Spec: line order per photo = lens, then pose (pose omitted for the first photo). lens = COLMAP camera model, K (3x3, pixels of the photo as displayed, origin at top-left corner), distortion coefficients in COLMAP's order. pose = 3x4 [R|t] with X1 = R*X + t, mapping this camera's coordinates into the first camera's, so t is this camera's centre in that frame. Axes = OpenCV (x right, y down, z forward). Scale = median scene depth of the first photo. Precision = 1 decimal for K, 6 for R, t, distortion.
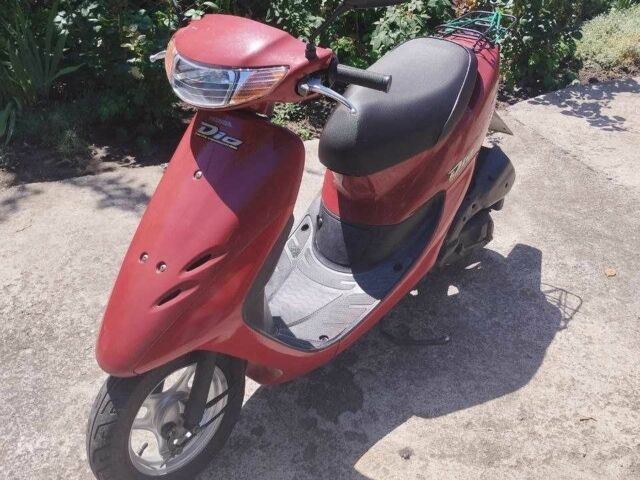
lens RADIAL K [[740.9, 0, 320.0], [0, 740.9, 240.0], [0, 0, 1]] dist [0.044652, 0.000413]
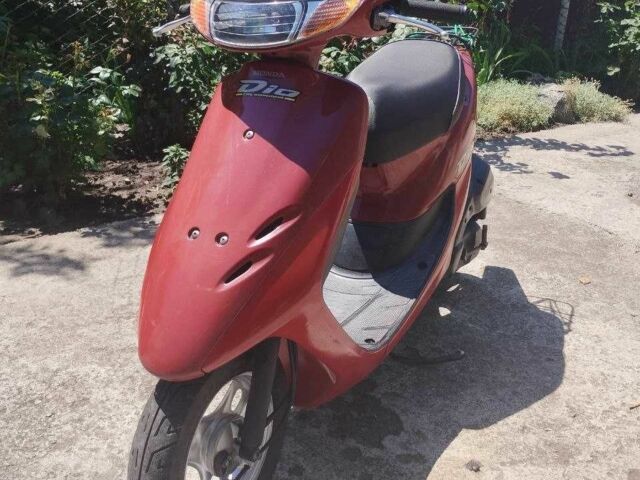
lens RADIAL K [[745.6, 0, 326.6], [0, 745.6, 231.1], [0, 0, 1]] dist [0.034988, 0.021646]
pose [[0.969344, -0.074259, 0.234217, -0.208376], [0.115082, 0.979429, -0.165758, 0.126243], [-0.217090, 0.187631, 0.957949, 0.128853]]
